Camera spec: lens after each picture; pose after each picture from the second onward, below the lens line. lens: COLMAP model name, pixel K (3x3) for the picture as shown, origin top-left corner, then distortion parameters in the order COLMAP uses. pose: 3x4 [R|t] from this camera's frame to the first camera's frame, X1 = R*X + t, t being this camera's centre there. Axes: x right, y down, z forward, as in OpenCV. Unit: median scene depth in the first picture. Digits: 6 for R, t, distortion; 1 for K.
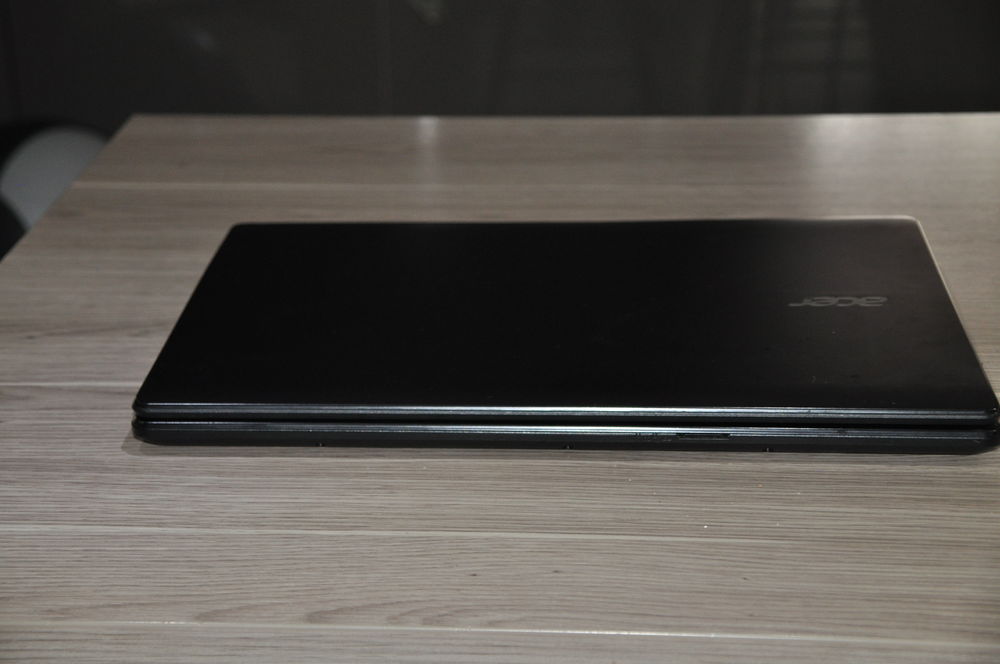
lens RADIAL K [[2044.6, 0, 500.0], [0, 2044.6, 332.0], [0, 0, 1]] dist [0.343320, 0.174241]
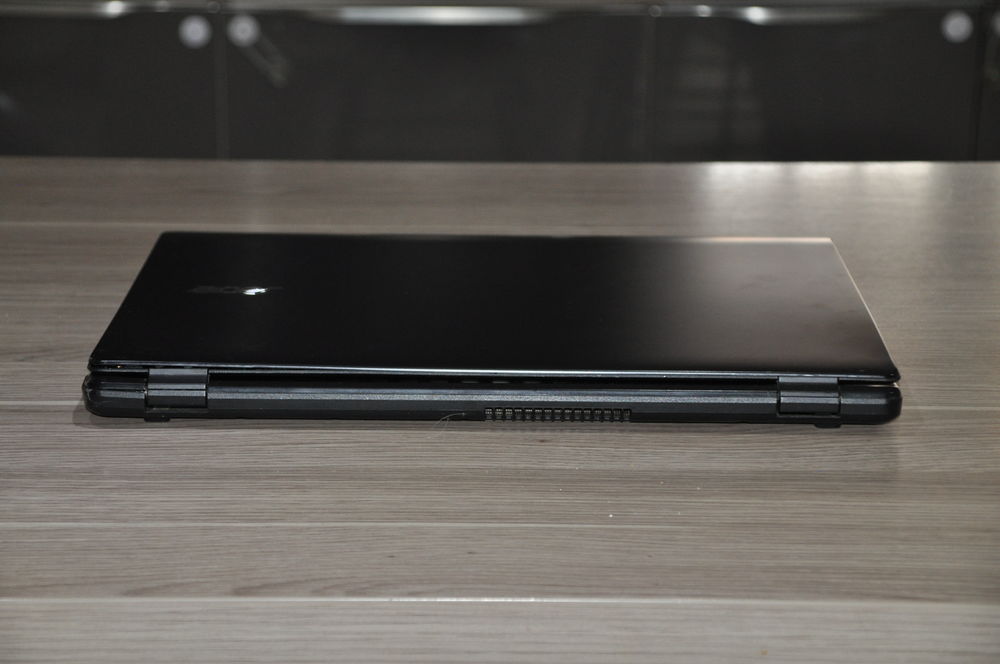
lens RADIAL K [[2508.3, 0, 500.0], [0, 2508.3, 332.0], [0, 0, 1]] dist [0.555503, 0.430506]
pose [[0.997355, 0.001262, 0.072667, -0.052020], [0.003536, 0.997822, -0.065869, 0.091185], [-0.072592, 0.065951, 0.995179, -0.288550]]
